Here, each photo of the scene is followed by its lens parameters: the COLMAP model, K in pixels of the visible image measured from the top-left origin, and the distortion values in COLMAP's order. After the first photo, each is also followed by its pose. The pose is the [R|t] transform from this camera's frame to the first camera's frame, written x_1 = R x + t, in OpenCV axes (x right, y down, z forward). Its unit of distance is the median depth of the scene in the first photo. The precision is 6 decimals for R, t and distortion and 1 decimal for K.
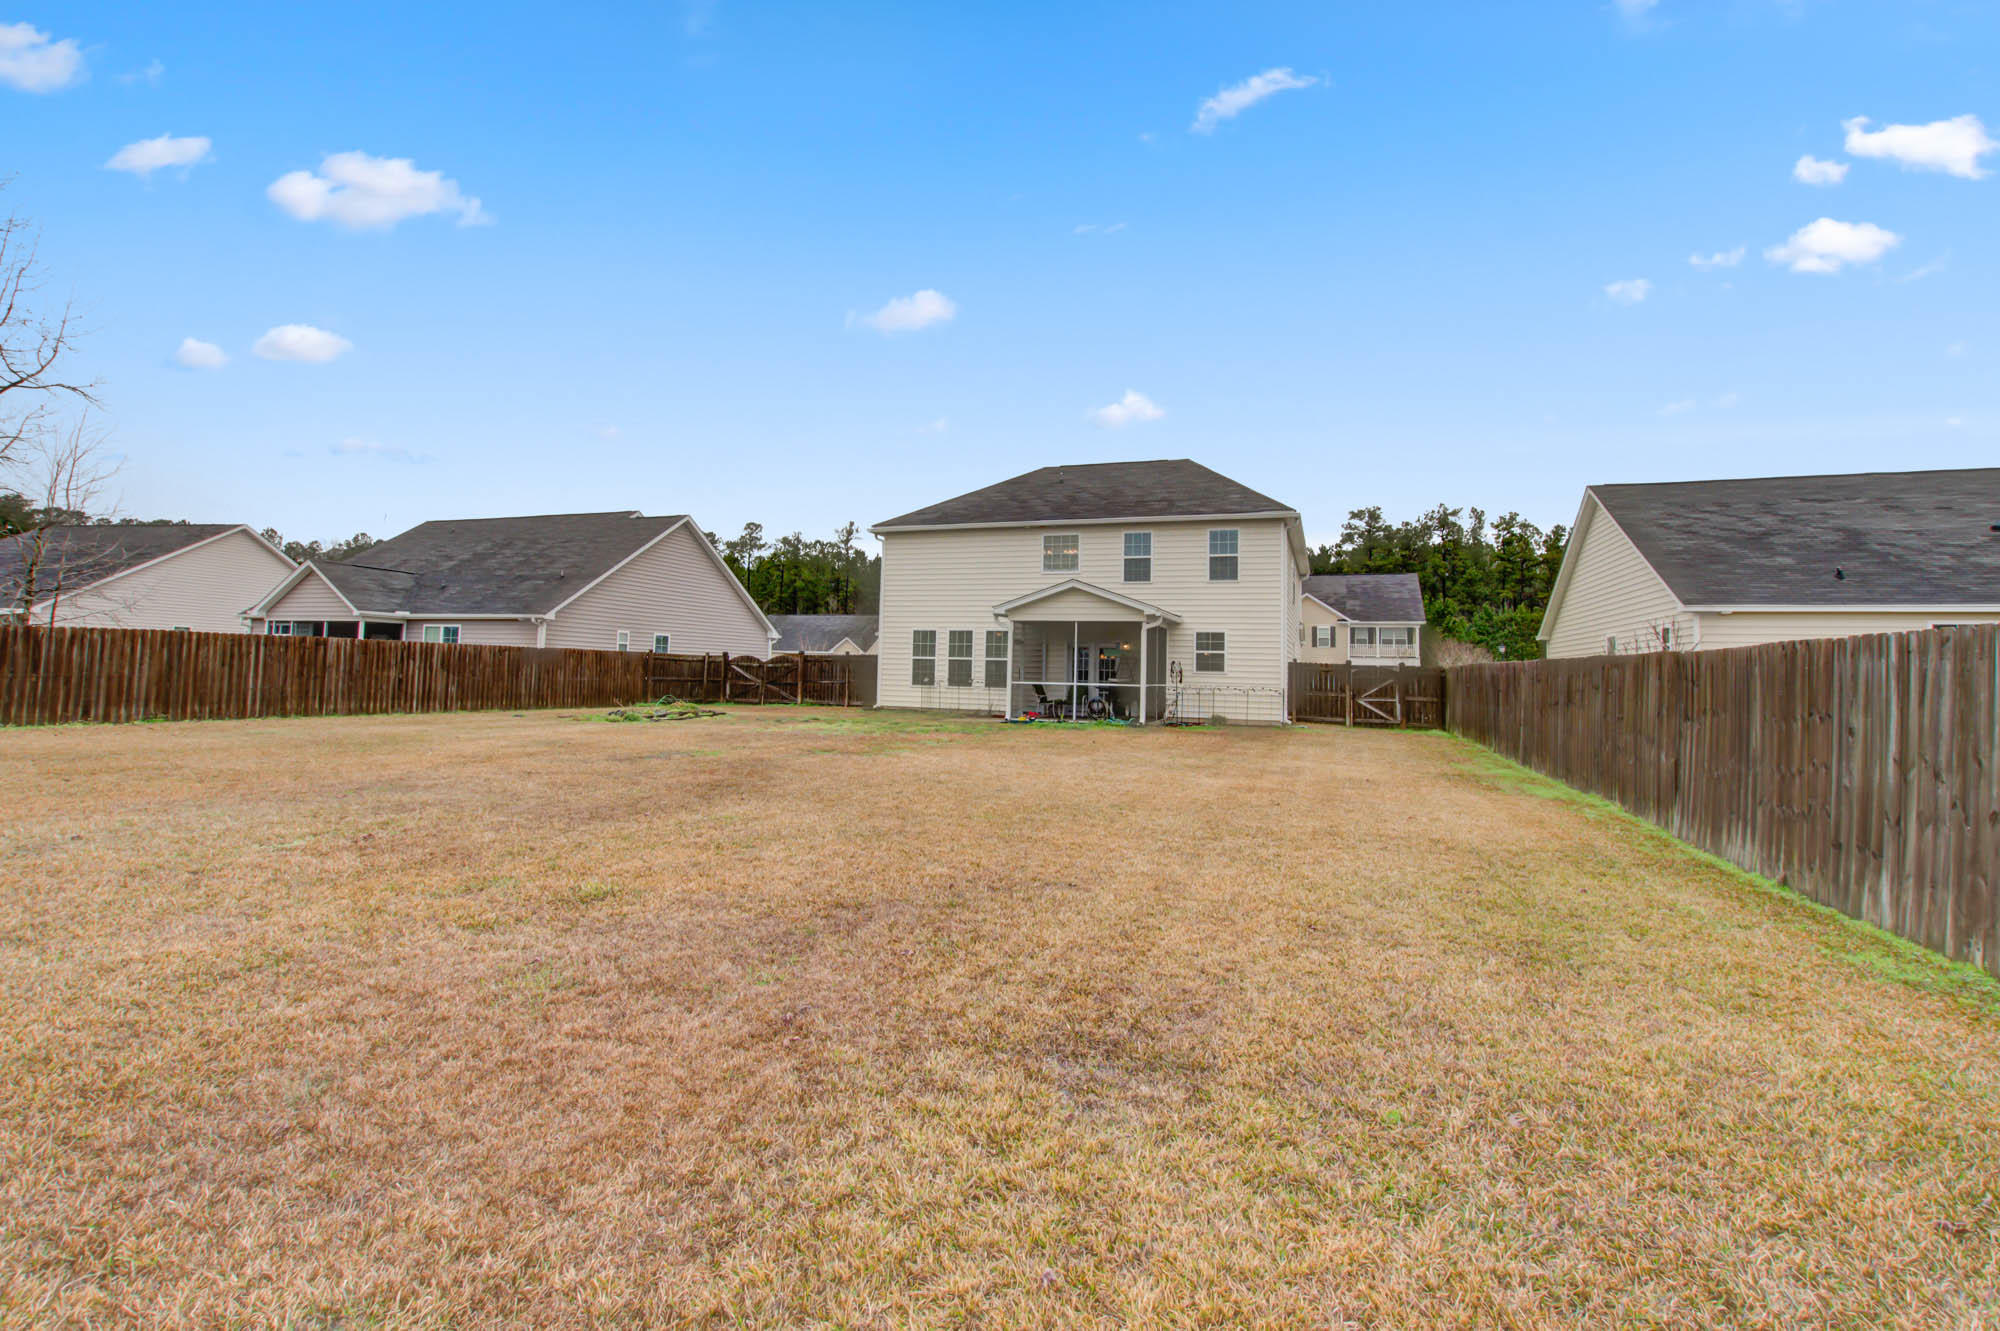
lens RADIAL K [[904.4, 0, 995.6], [0, 904.4, 657.1], [0, 0, 1]] dist [-0.003139, 0.000019]
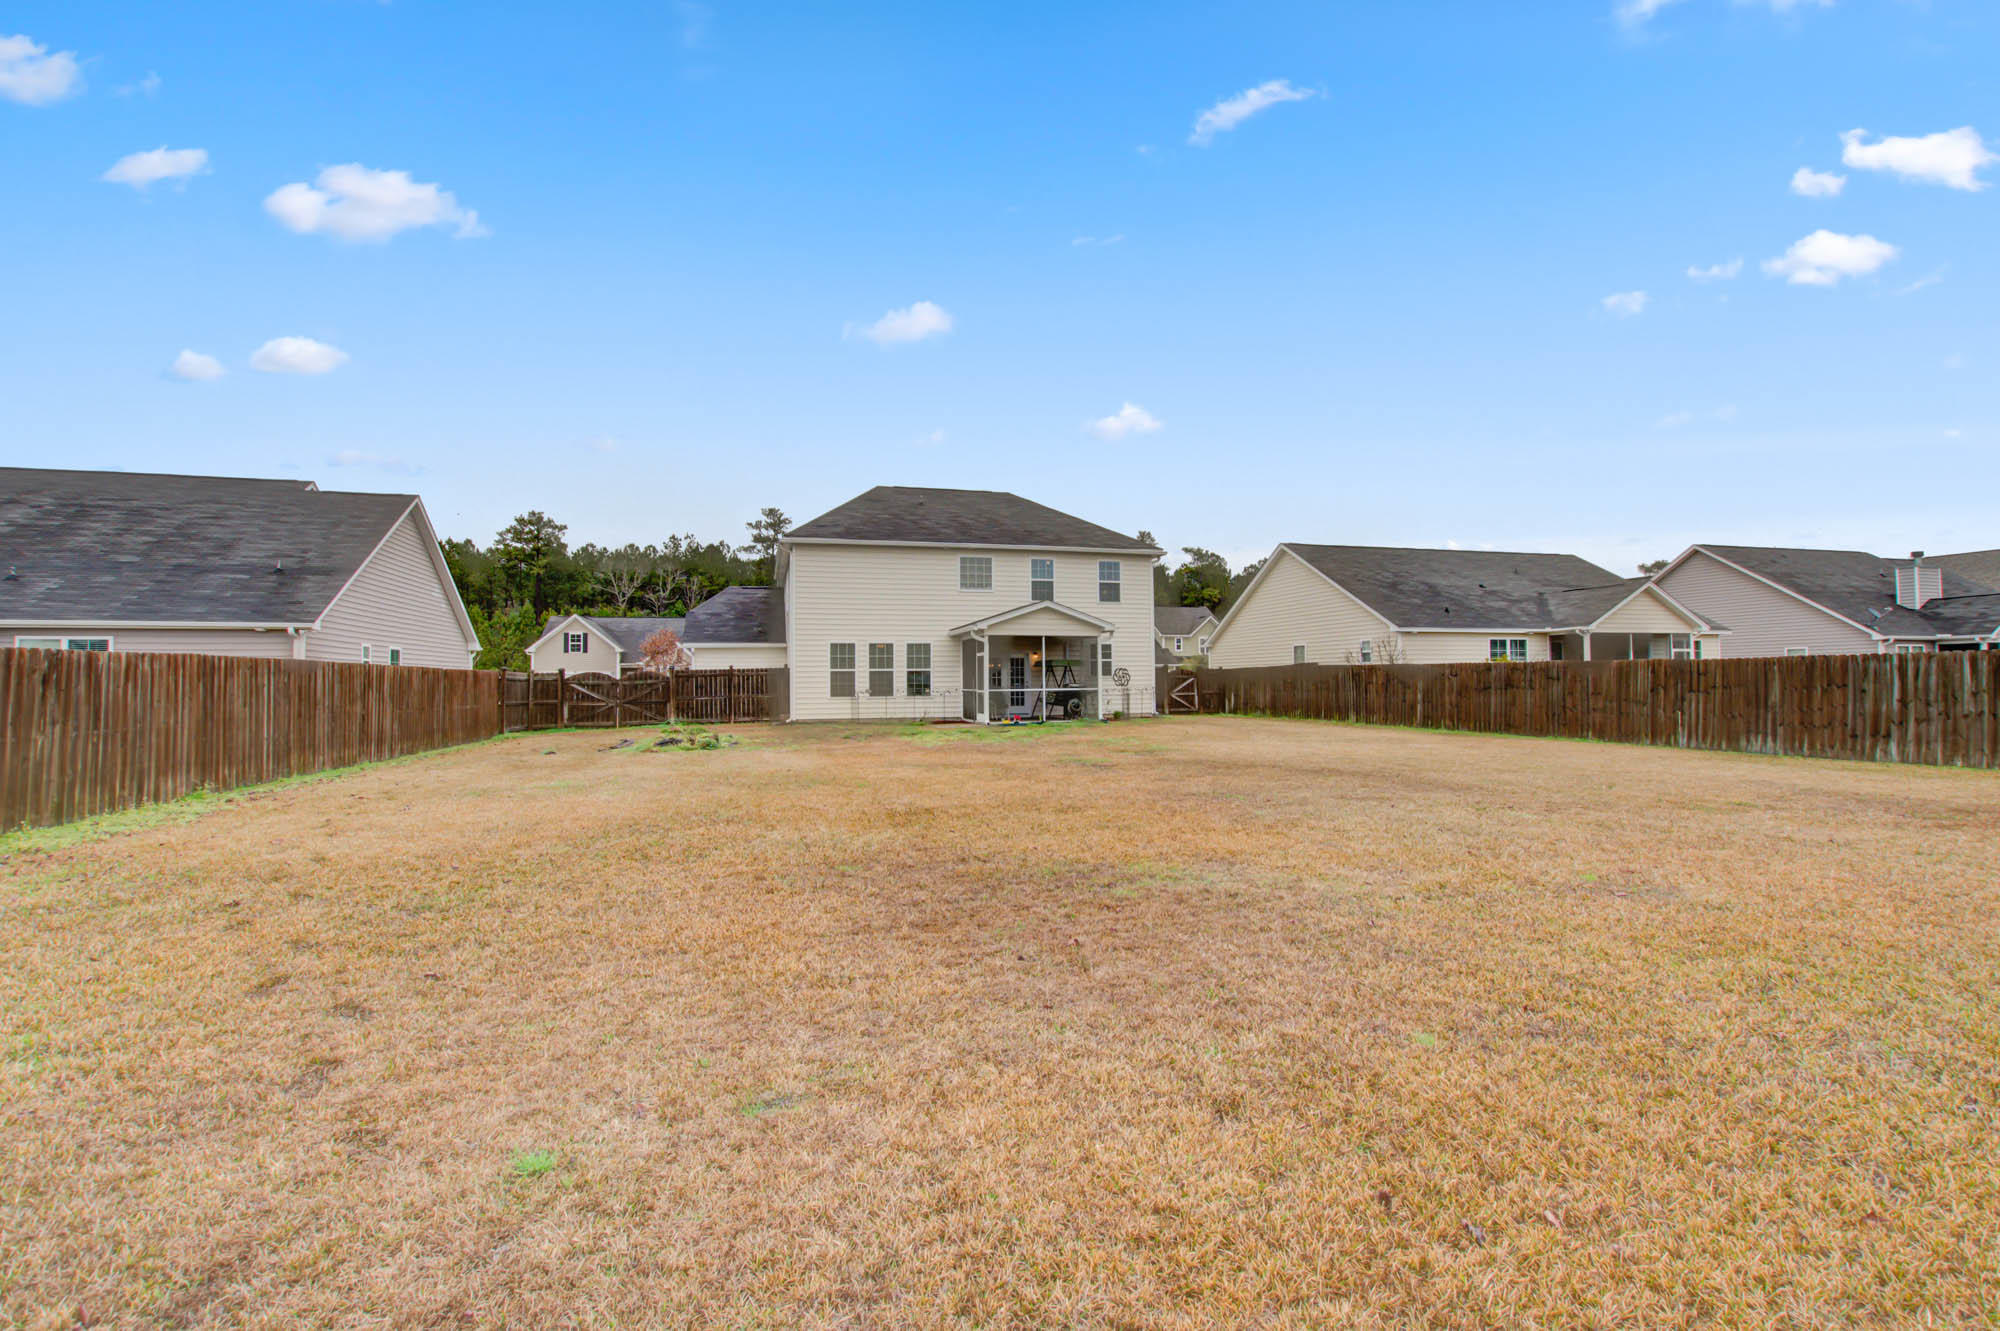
lens RADIAL K [[904.4, 0, 992.3], [0, 904.4, 672.7], [0, 0, 1]] dist [-0.003139, 0.000019]
pose [[0.805881, -0.024929, 0.591553, -0.575123], [0.016793, 0.999674, 0.019251, -0.013670], [-0.591840, -0.005580, 0.806036, 0.088340]]
